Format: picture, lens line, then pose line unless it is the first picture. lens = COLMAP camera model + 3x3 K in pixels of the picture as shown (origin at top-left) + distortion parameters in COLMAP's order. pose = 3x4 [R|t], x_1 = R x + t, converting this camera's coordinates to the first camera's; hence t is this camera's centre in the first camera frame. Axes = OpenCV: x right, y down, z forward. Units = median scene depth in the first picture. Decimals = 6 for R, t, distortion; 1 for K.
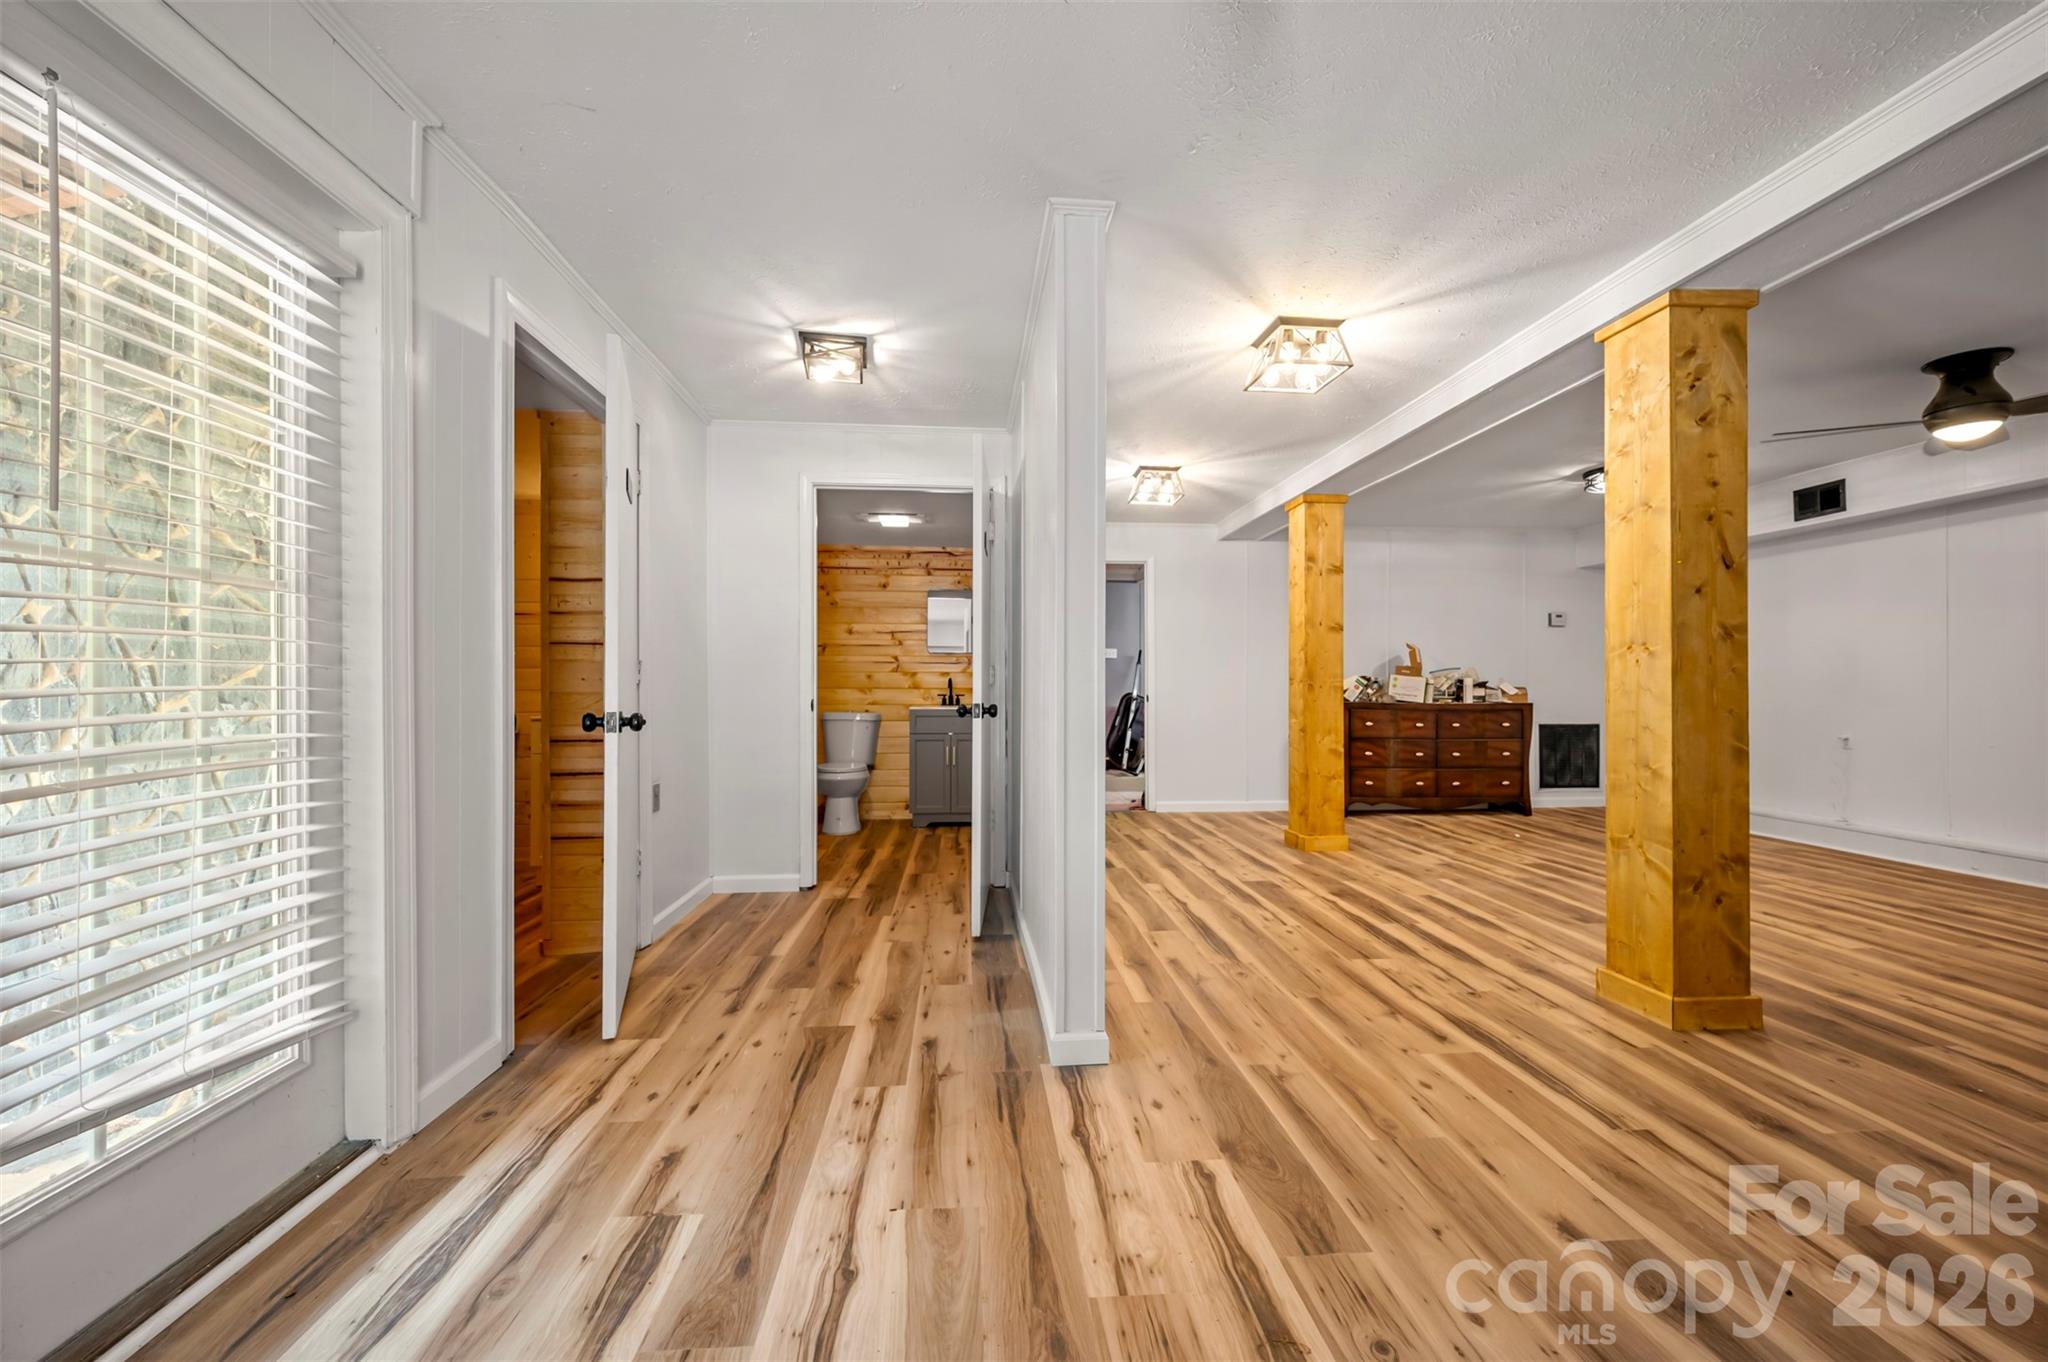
lens RADIAL K [[826.5, 0, 1064.8], [0, 826.5, 682.8], [0, 0, 1]] dist [0.016814, -0.000071]
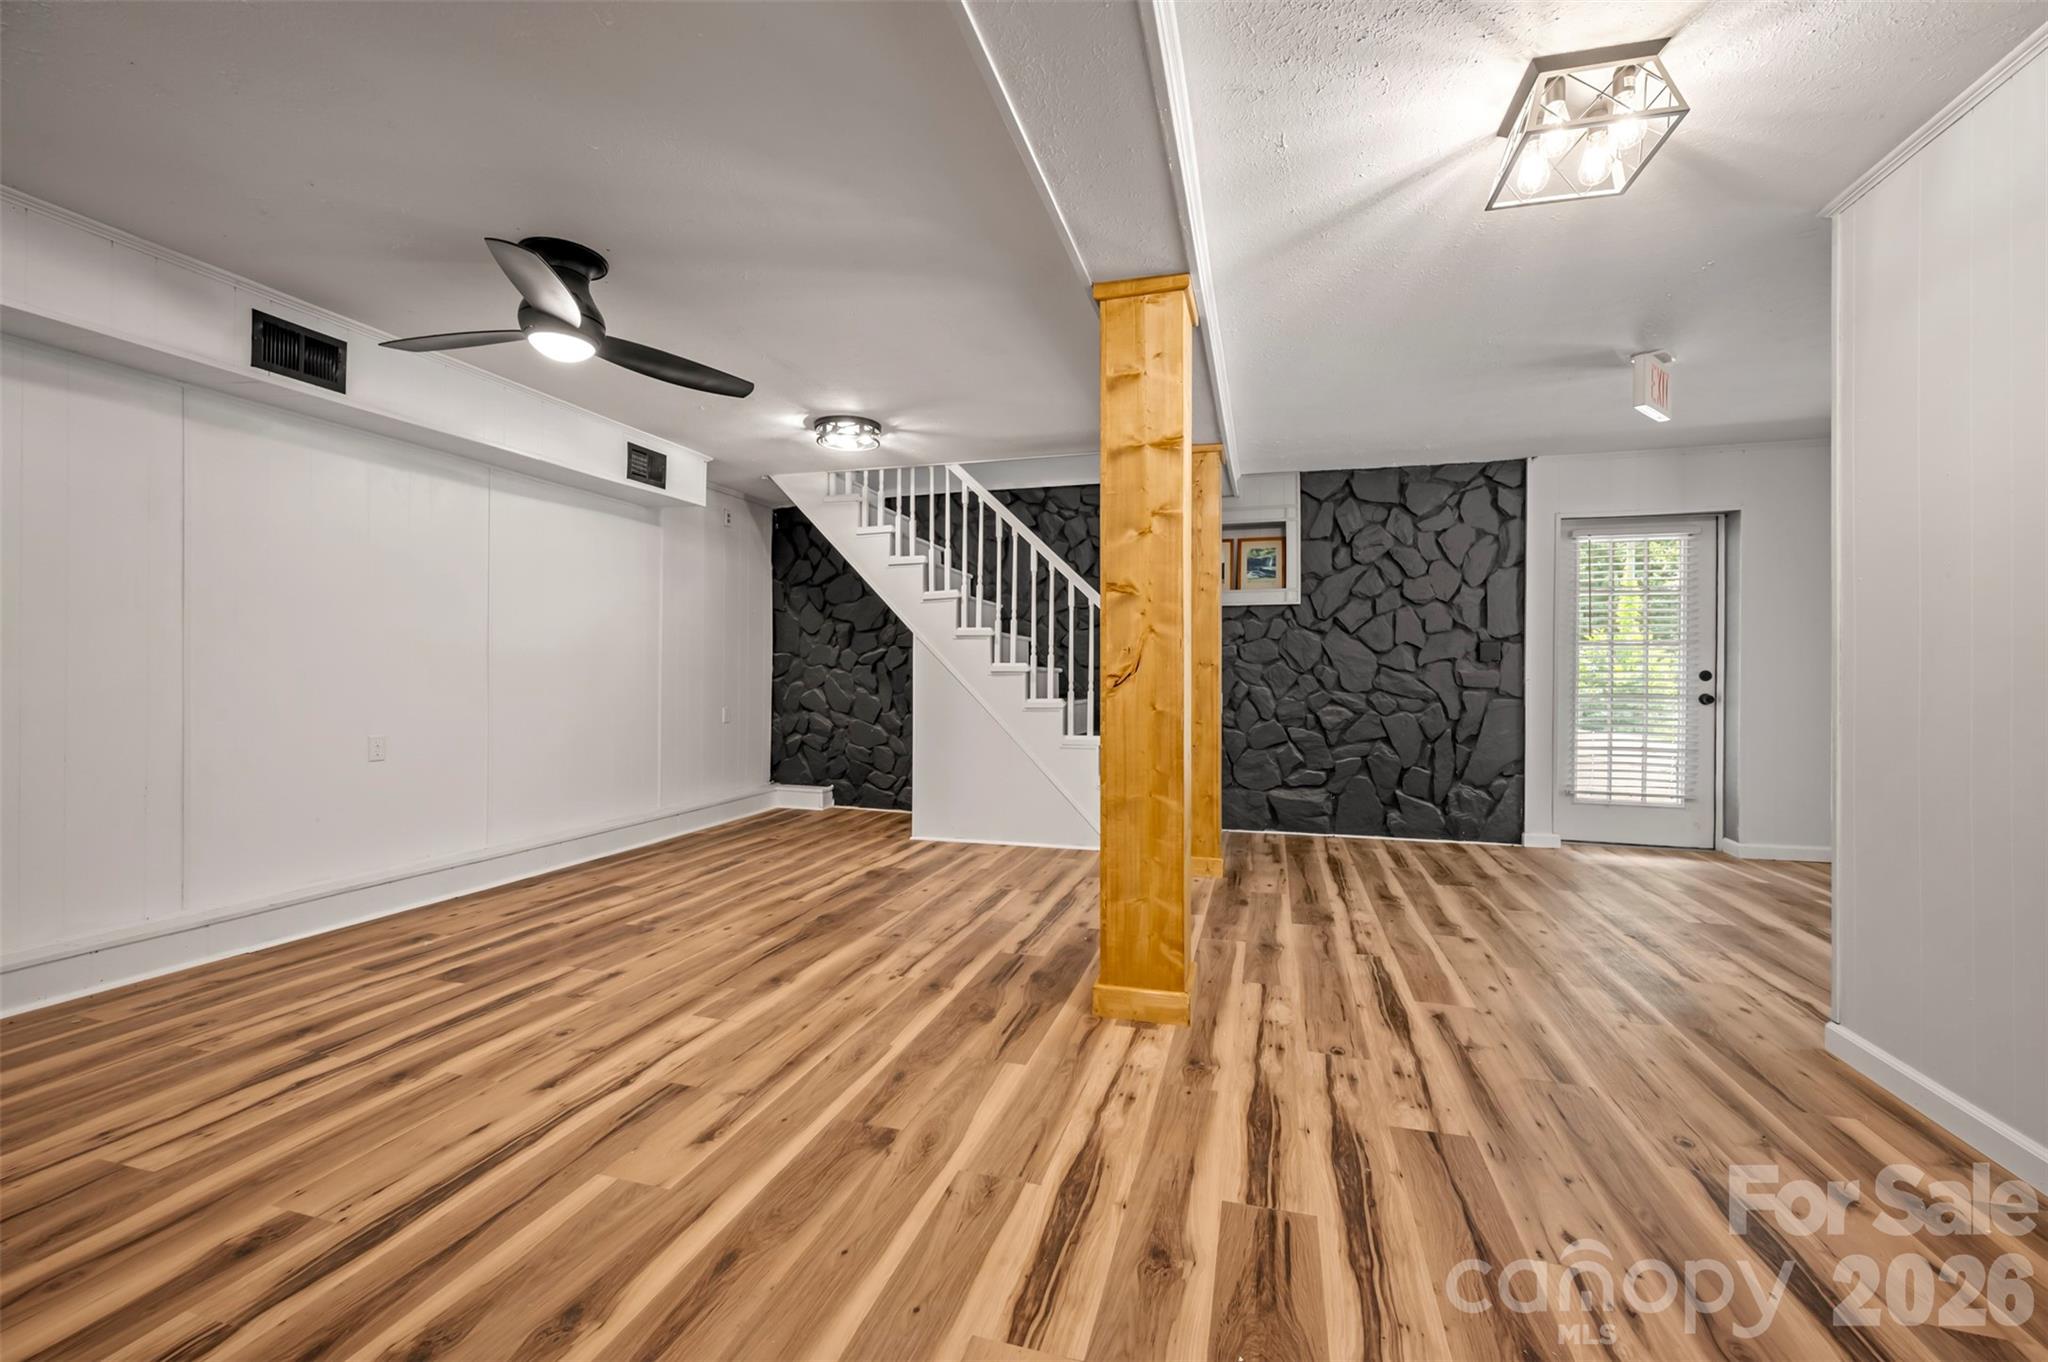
lens RADIAL K [[833.9, 0, 1032.5], [0, 833.9, 664.7], [0, 0, 1]] dist [-0.000807, 0.000124]
pose [[-0.921234, -0.000938, 0.389007, 0.466810], [-0.007511, 0.999854, -0.015378, 0.006408], [-0.388936, -0.017089, -0.921106, 1.961670]]
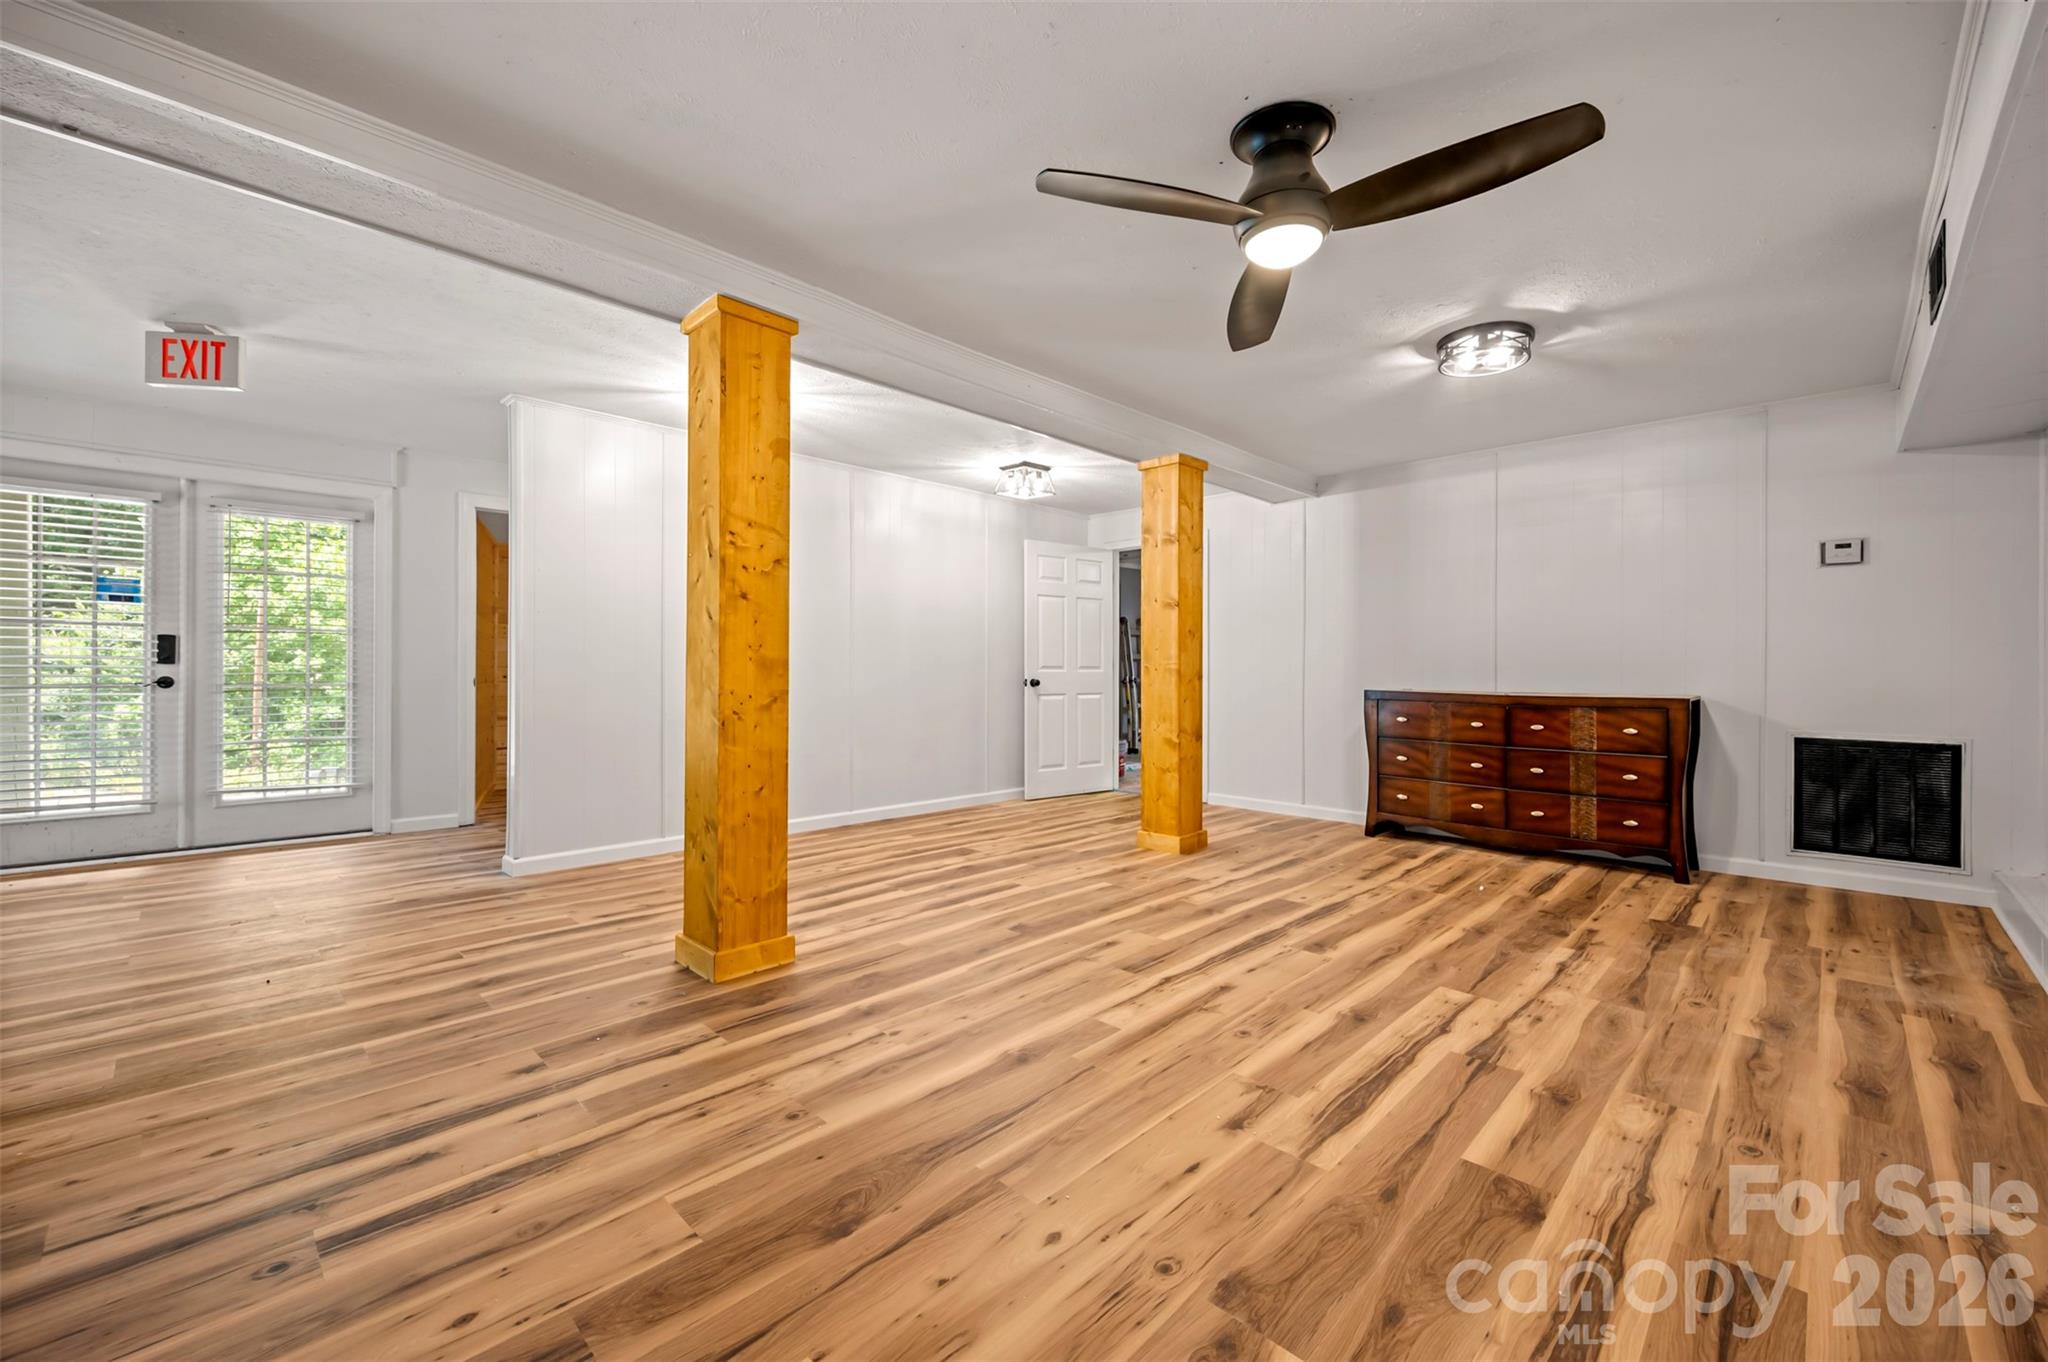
lens RADIAL K [[833.9, 0, 1032.5], [0, 833.9, 664.7], [0, 0, 1]] dist [-0.000807, 0.000124]
pose [[0.636556, -0.003808, -0.771221, 1.808505], [-0.001282, 0.999981, -0.005996, 0.010310], [0.771230, 0.004805, 0.636539, 0.601357]]
